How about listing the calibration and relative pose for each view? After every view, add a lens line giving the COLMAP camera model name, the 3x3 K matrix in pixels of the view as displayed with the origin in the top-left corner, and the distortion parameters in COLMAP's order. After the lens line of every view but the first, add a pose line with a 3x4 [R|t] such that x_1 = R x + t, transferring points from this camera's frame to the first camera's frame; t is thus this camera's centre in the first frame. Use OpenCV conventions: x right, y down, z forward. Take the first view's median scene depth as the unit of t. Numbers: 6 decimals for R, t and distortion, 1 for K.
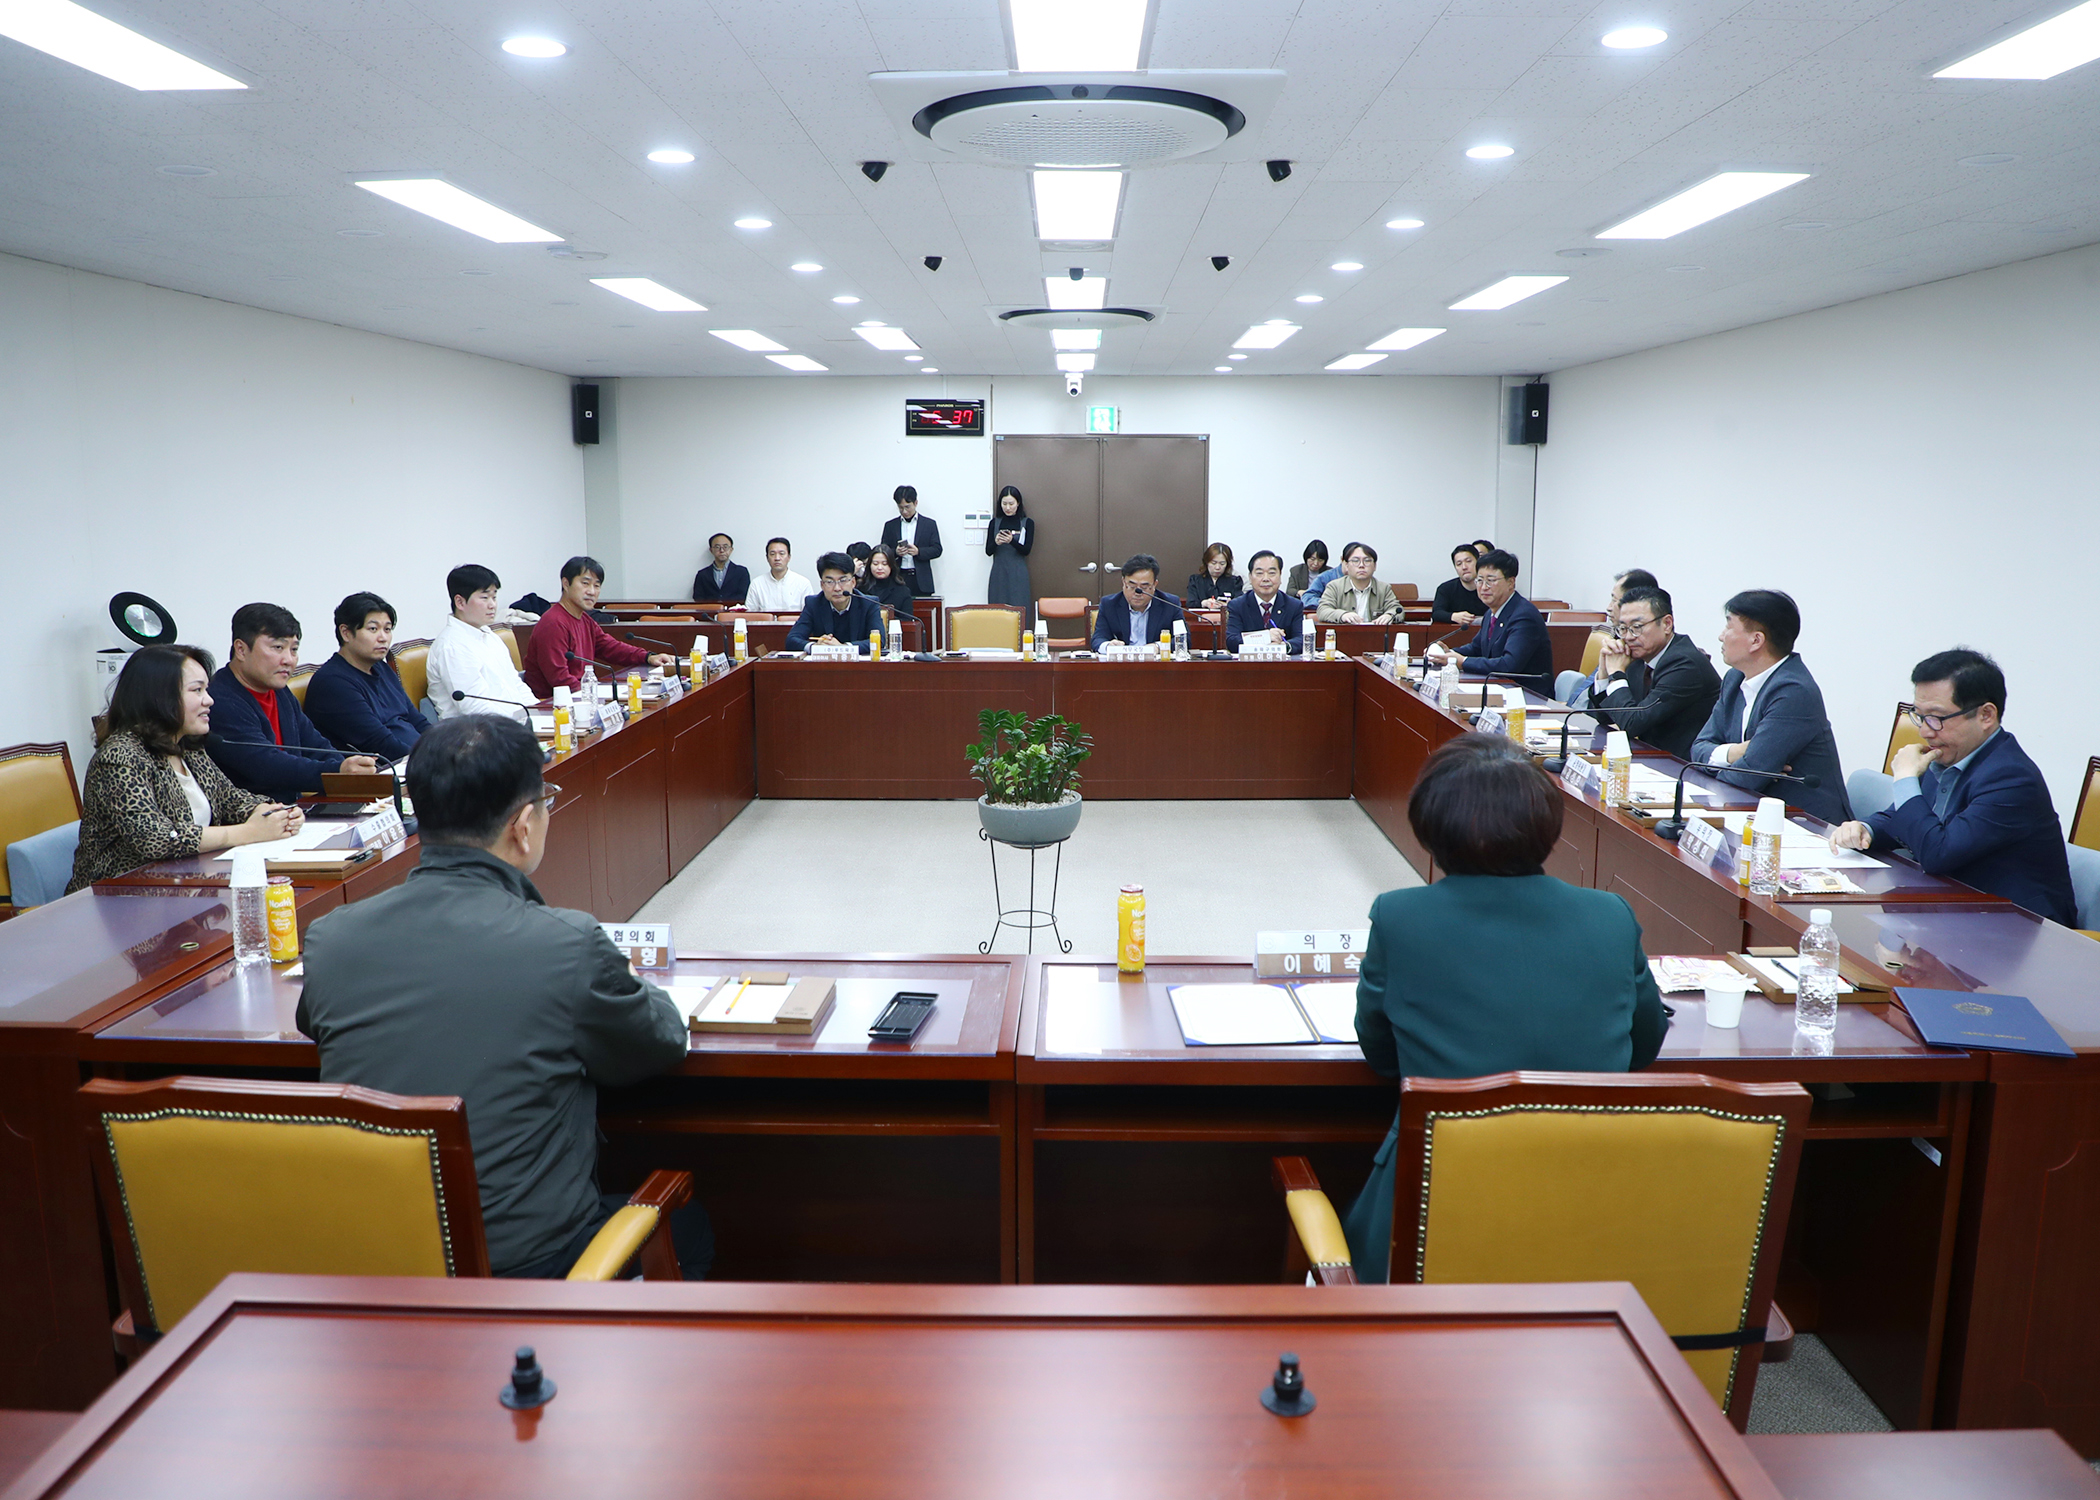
lens RADIAL K [[1612.3, 0, 1046.1], [0, 1612.3, 744.9], [0, 0, 1]] dist [-0.060855, 0.029163]
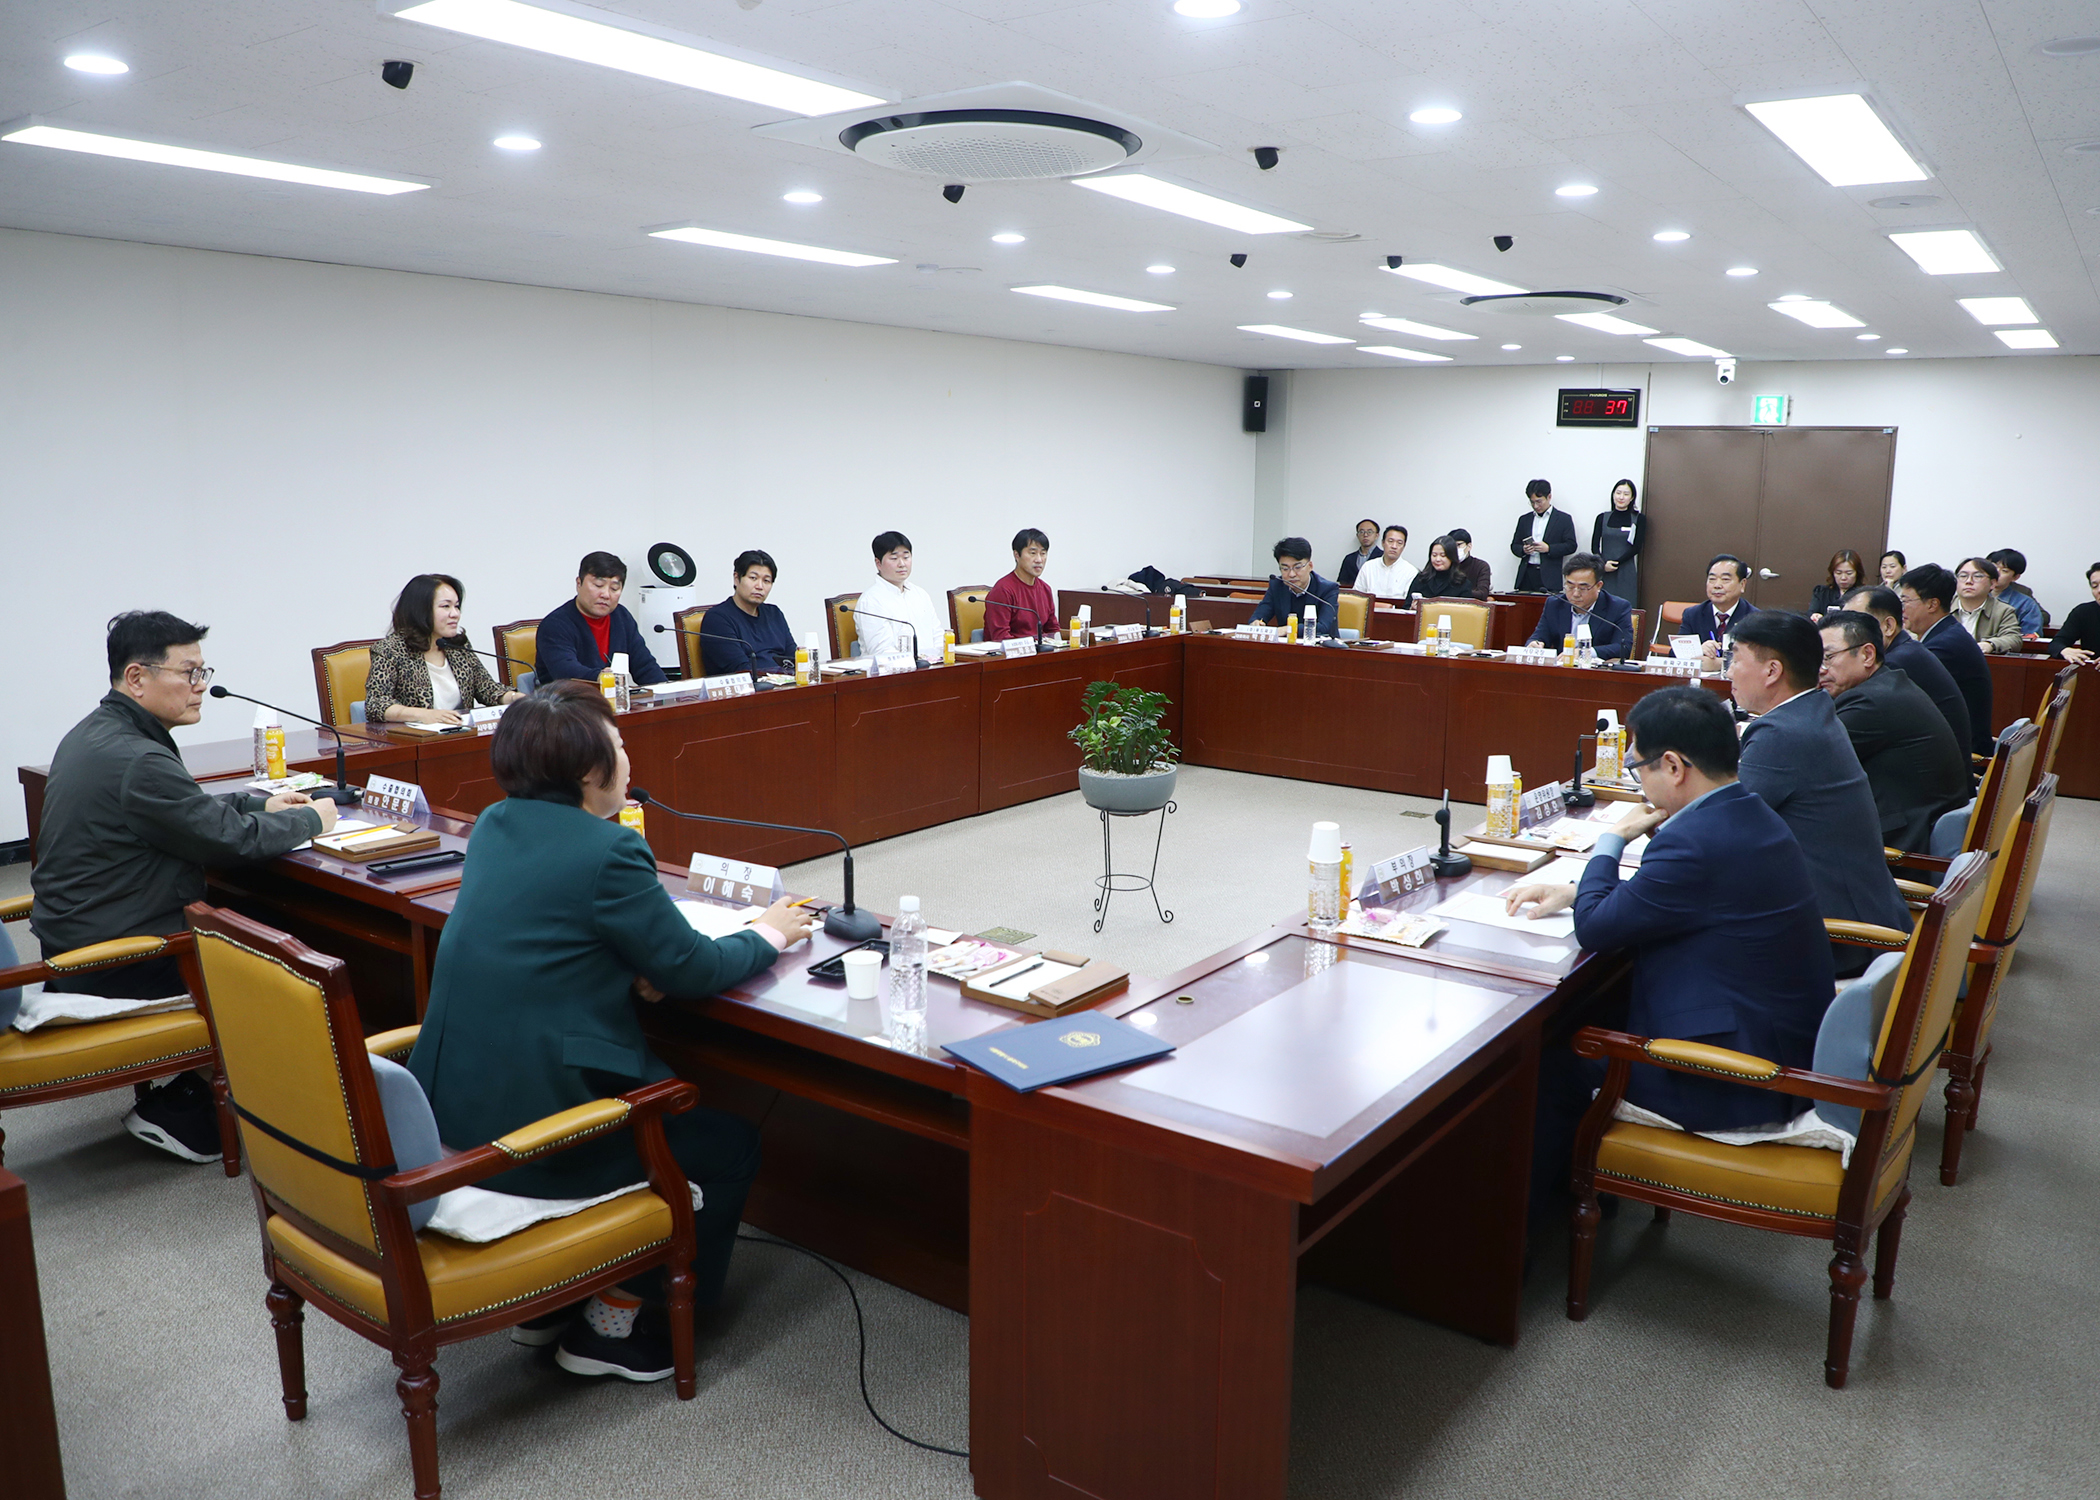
lens RADIAL K [[1612.3, 0, 1060.7], [0, 1612.3, 734.0], [0, 0, 1]] dist [-0.060855, 0.029163]
pose [[0.818709, 0.105707, -0.564394, 0.271396], [-0.105743, 0.993854, 0.032751, -0.009486], [0.564388, 0.032867, 0.824855, 0.049750]]
